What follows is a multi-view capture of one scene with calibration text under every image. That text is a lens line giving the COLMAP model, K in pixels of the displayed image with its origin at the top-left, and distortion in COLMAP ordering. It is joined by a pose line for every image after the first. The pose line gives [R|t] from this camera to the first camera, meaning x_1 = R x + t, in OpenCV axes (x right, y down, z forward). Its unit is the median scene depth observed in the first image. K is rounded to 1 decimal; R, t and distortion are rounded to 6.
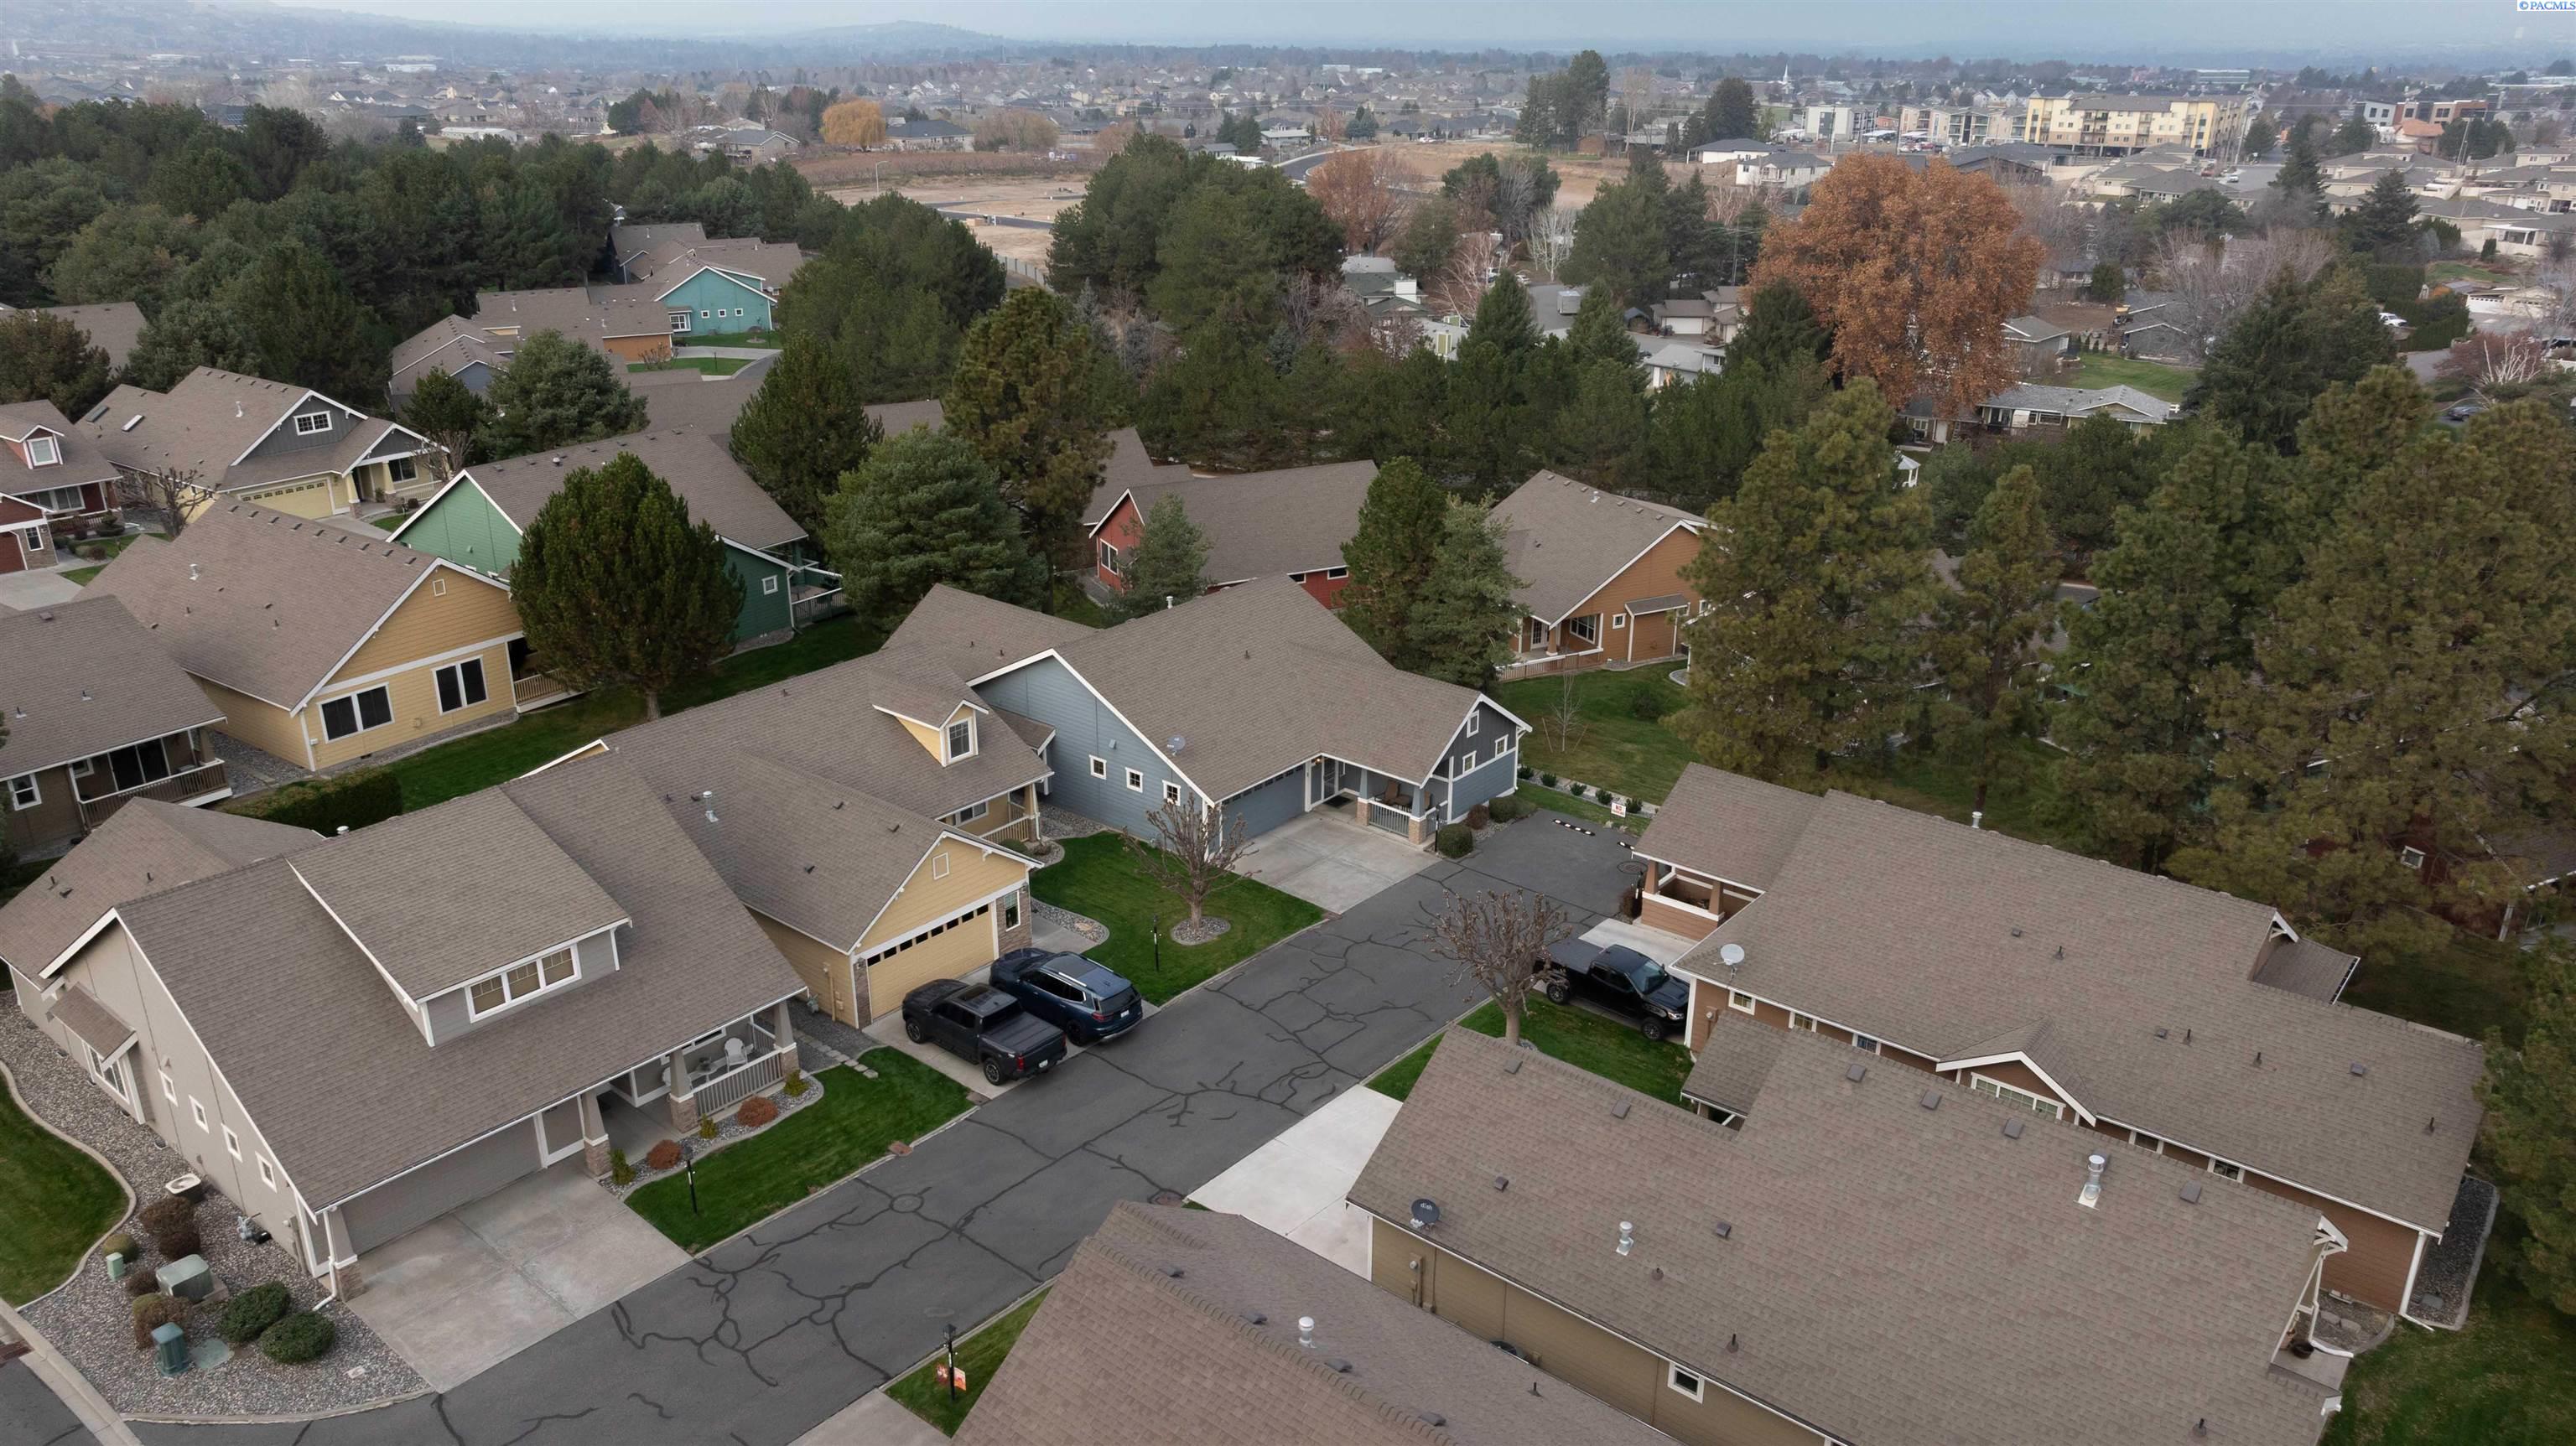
lens RADIAL K [[1807.0, 0, 1288.0], [0, 1807.0, 723.0], [0, 0, 1]] dist [-0.027072, 0.059265]
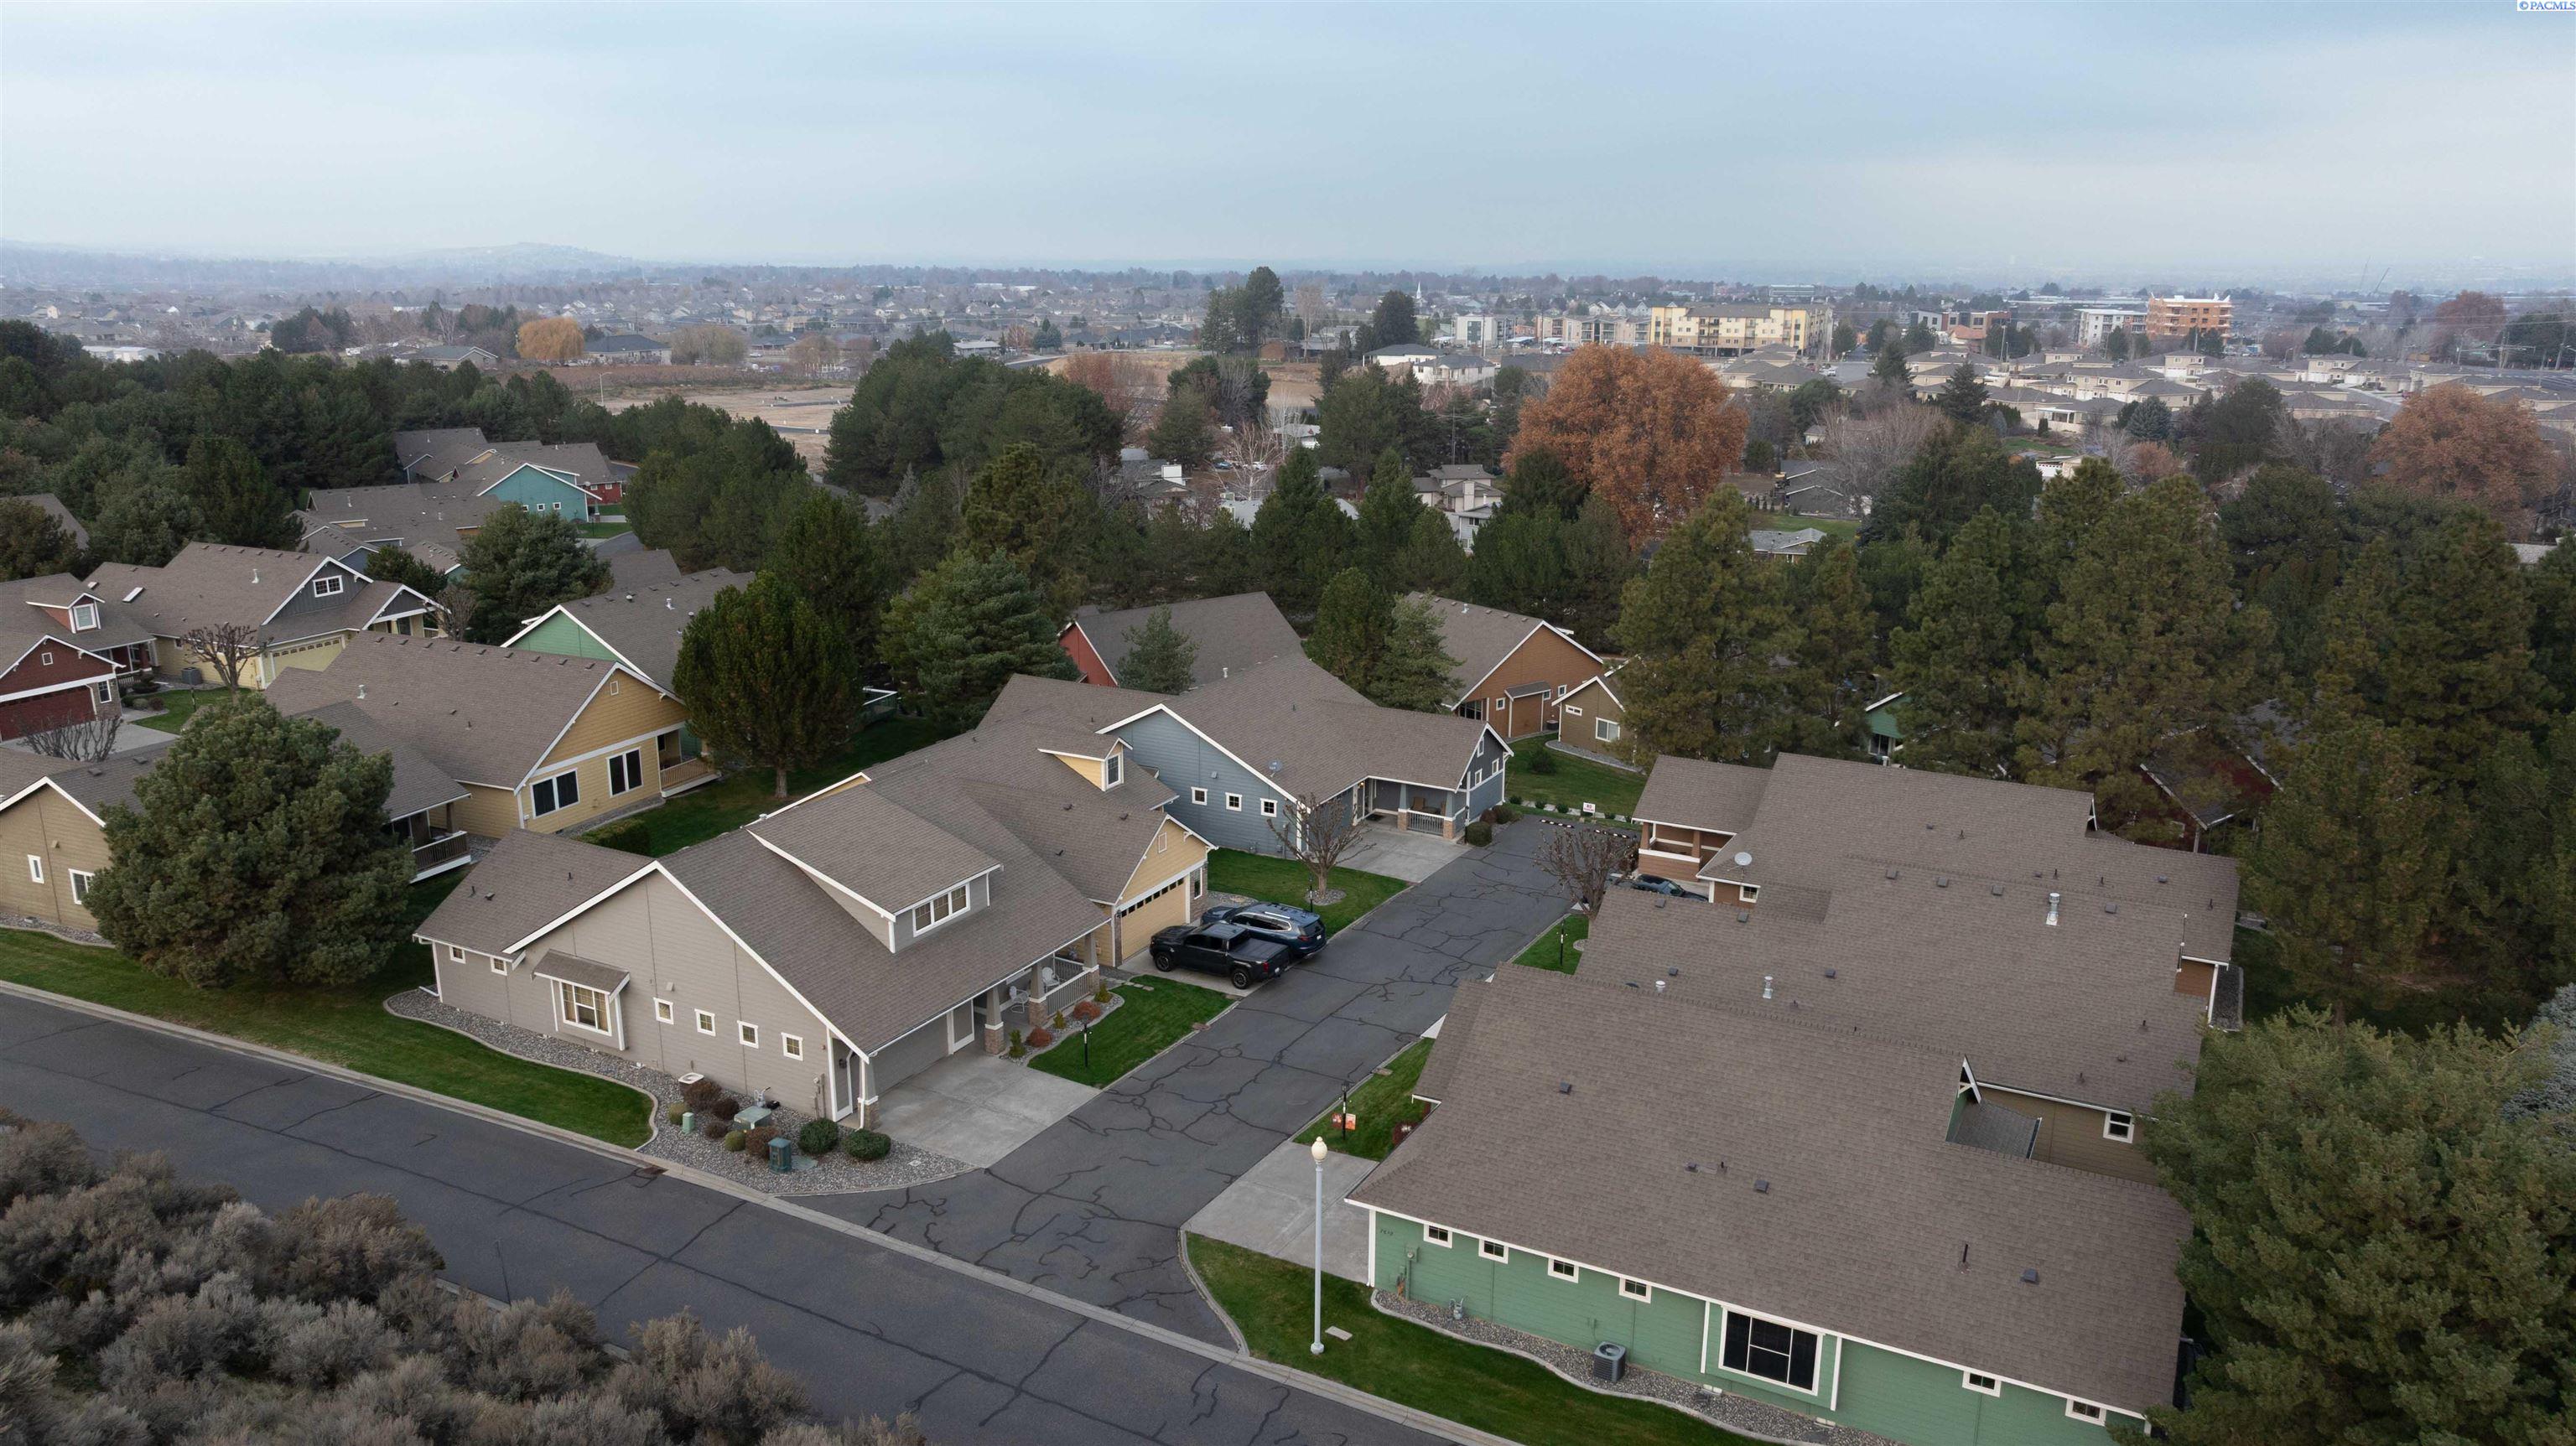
lens RADIAL K [[1807.0, 0, 1288.0], [0, 1807.0, 723.0], [0, 0, 1]] dist [-0.027072, 0.059265]
pose [[0.981492, -0.048777, 0.185186, -0.150443], [0.069016, 0.992131, -0.104467, 0.060056], [-0.178633, 0.115315, 0.977135, -0.139291]]
